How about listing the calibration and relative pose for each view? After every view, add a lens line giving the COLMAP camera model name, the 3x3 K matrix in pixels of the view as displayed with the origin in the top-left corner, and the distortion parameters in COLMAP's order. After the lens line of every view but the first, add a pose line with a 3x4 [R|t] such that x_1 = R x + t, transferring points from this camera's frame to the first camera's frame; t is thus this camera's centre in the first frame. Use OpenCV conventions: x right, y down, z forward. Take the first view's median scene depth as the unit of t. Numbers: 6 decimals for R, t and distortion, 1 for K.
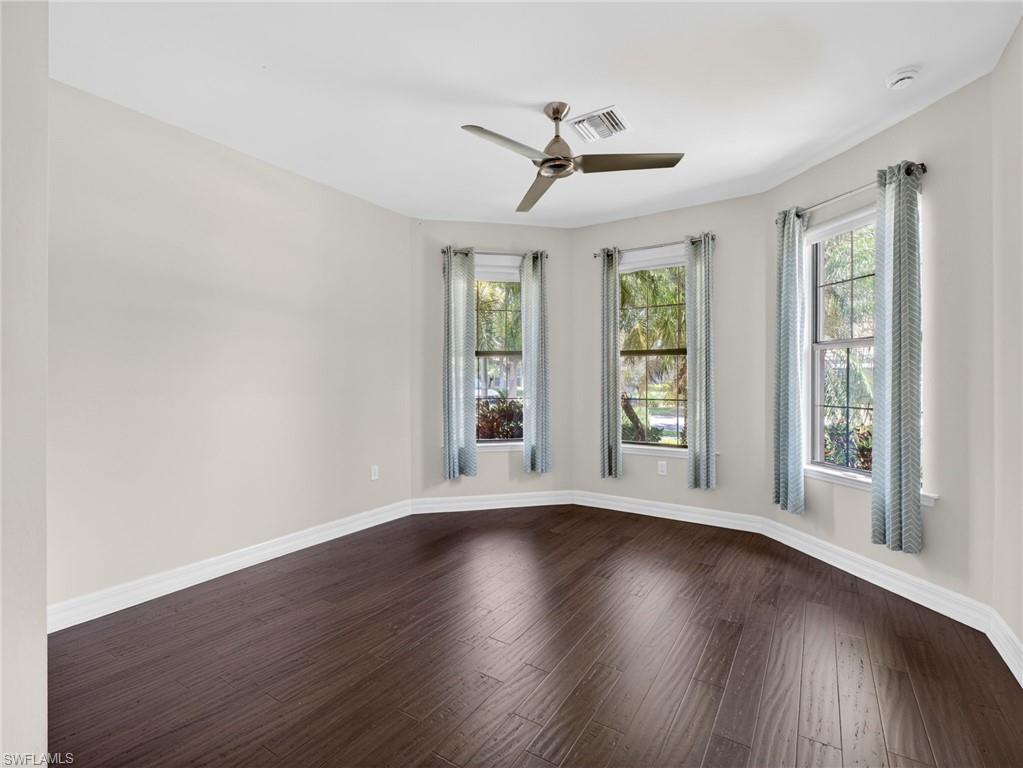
lens RADIAL K [[480.6, 0, 511.6], [0, 480.6, 382.8], [0, 0, 1]] dist [-0.005181, -0.000658]
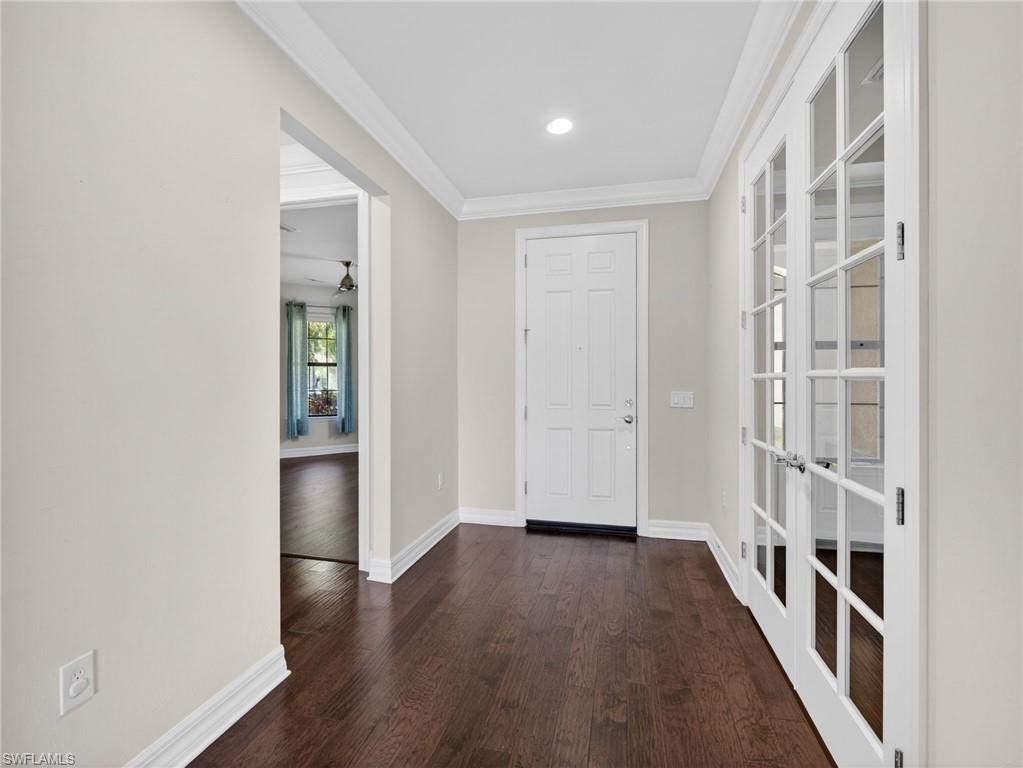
lens RADIAL K [[480.6, 0, 505.3], [0, 480.6, 385.8], [0, 0, 1]] dist [-0.005181, -0.000658]
pose [[0.946569, -0.001274, 0.322499, 0.039111], [-0.000017, 0.999992, 0.004001, 0.007827], [-0.322501, -0.003793, 0.946561, -0.838039]]
